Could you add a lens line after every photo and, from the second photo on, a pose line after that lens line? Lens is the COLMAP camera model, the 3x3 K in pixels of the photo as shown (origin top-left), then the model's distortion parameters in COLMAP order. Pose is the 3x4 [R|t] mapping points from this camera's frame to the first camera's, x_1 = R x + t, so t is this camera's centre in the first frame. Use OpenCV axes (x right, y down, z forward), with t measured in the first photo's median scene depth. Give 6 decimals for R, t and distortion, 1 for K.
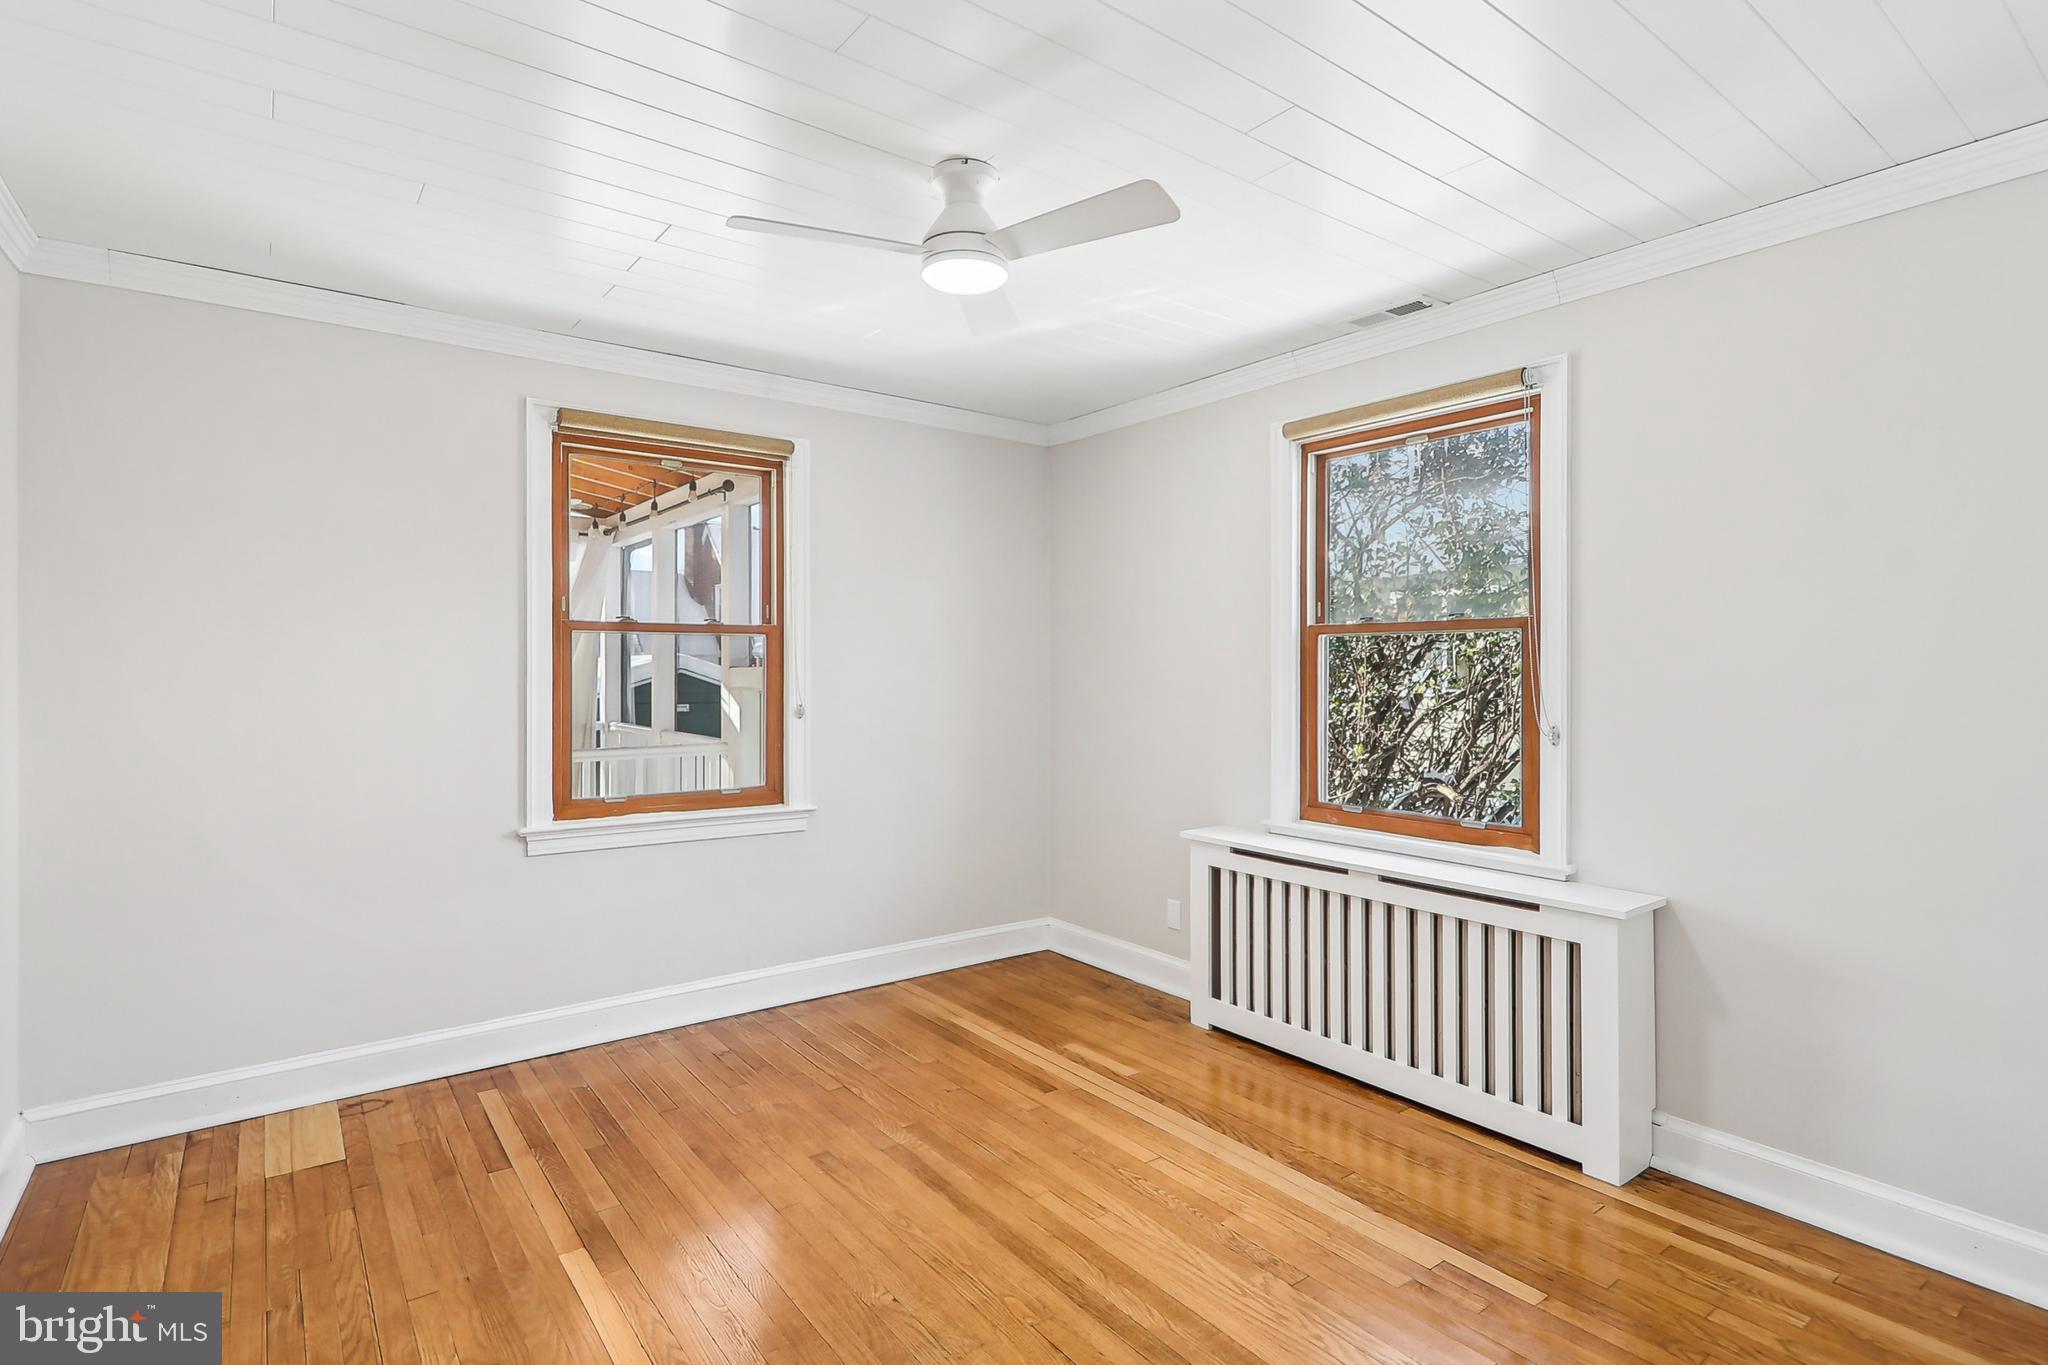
lens RADIAL K [[983.1, 0, 990.0], [0, 983.1, 660.3], [0, 0, 1]] dist [0.003622, -0.002653]
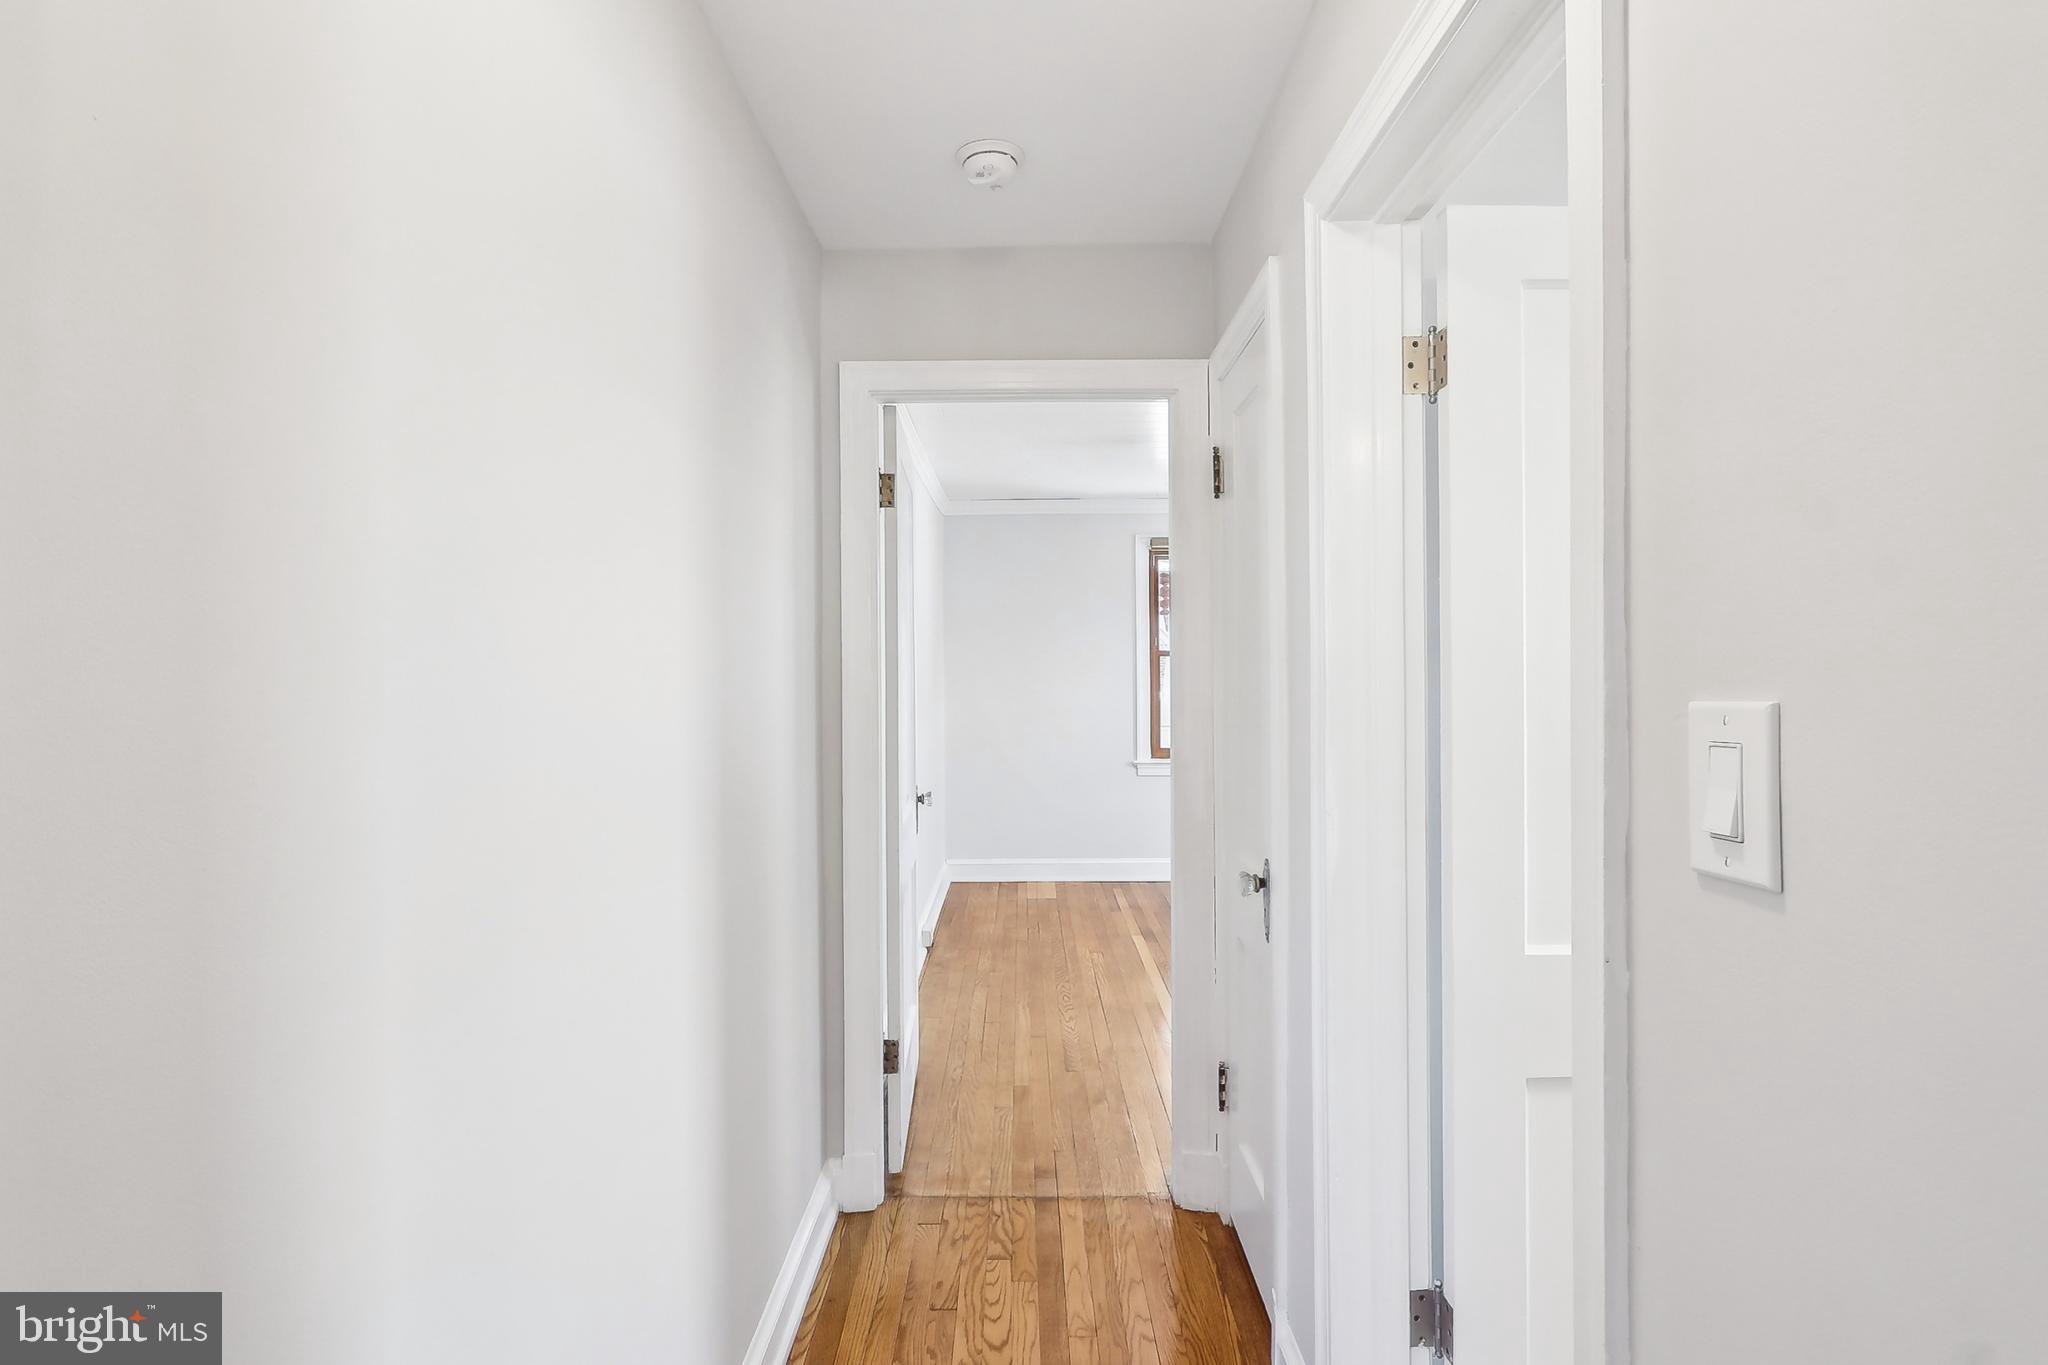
lens RADIAL K [[983.1, 0, 1023.7], [0, 983.1, 680.0], [0, 0, 1]] dist [0.003622, -0.002653]
pose [[0.801805, -0.003610, -0.597575, 0.605179], [0.009504, 0.999932, 0.006711, 0.000318], [0.597510, -0.011060, 0.801785, -0.807616]]
